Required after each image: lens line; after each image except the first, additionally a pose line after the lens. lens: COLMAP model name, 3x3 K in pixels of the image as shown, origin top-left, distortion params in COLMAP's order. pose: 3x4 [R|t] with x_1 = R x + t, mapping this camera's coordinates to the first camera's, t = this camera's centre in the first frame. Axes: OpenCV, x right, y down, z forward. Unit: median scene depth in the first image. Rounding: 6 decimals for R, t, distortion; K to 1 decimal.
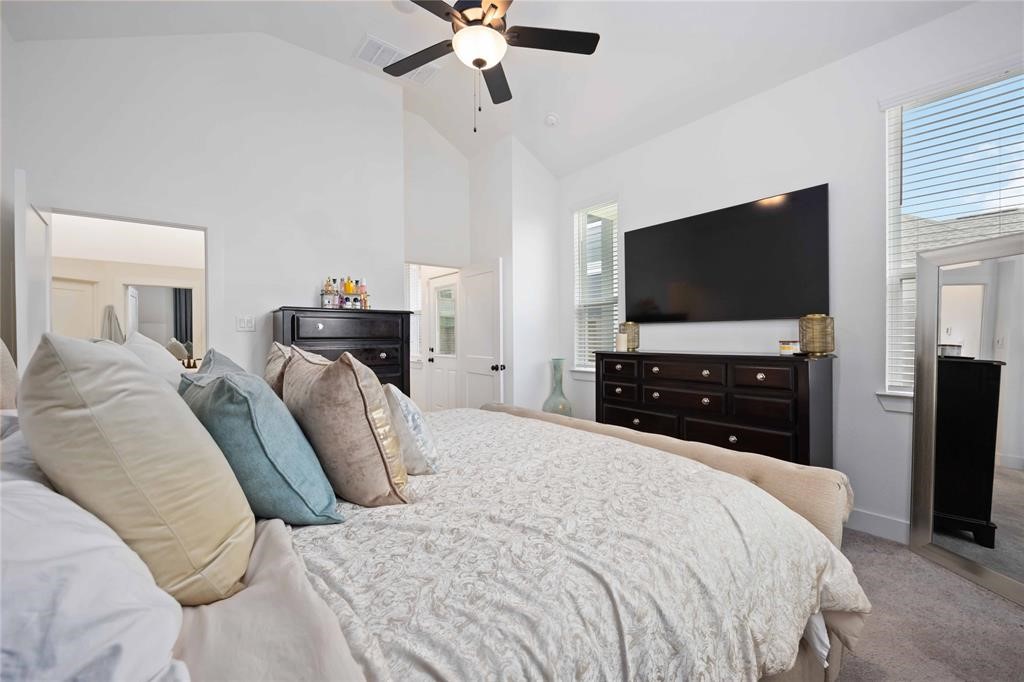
lens RADIAL K [[406.9, 0, 513.2], [0, 406.9, 343.7], [0, 0, 1]] dist [-0.010388, -0.000331]
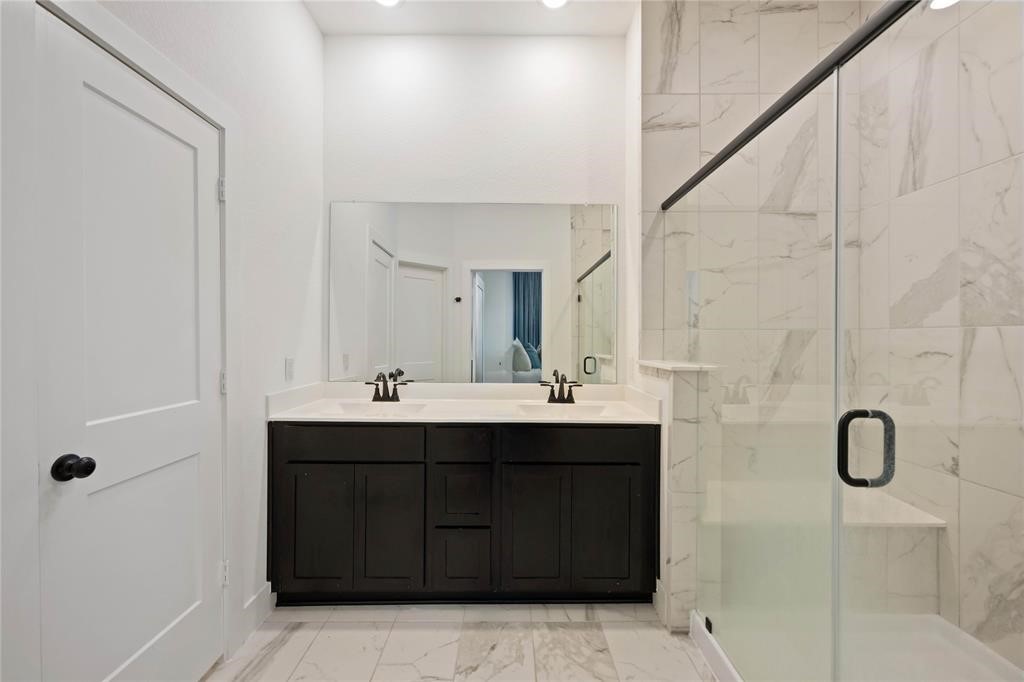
lens RADIAL K [[406.9, 0, 509.8], [0, 406.9, 343.1], [0, 0, 1]] dist [-0.010388, -0.000331]
pose [[0.772842, 0.011979, -0.634485, -0.421467], [-0.013818, 0.999902, 0.002047, -0.007526], [0.634448, 0.007185, 0.772932, 0.455146]]
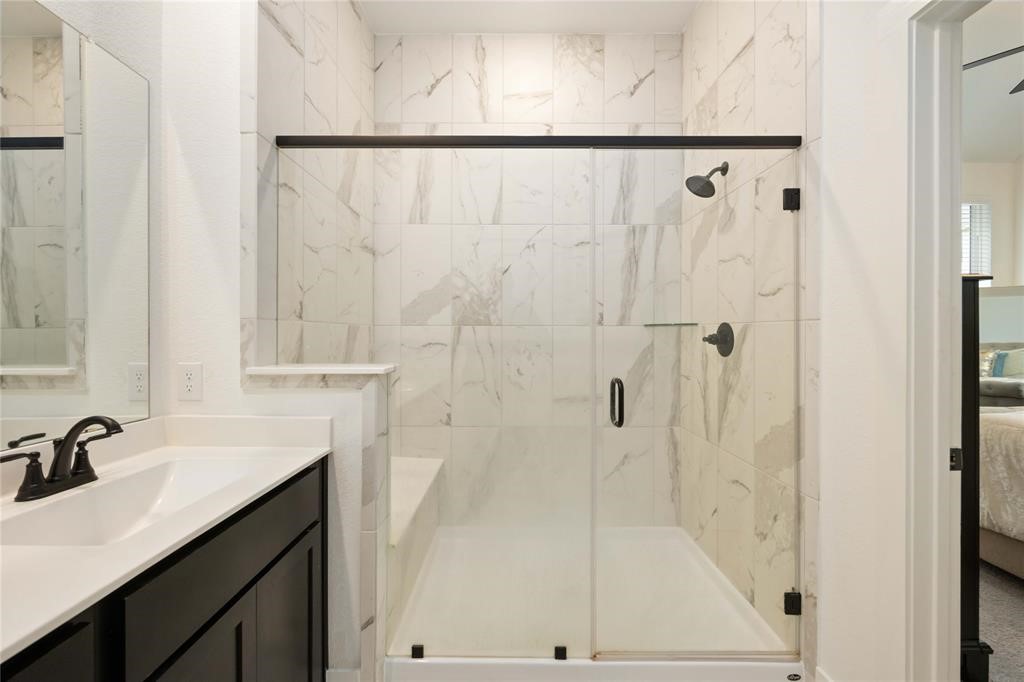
lens RADIAL K [[406.9, 0, 508.6], [0, 406.9, 336.2], [0, 0, 1]] dist [-0.010388, -0.000331]
pose [[0.635703, 0.002655, 0.771929, -0.621417], [0.003035, 0.999978, -0.005938, -0.008669], [-0.771928, 0.006118, 0.635680, 0.542999]]
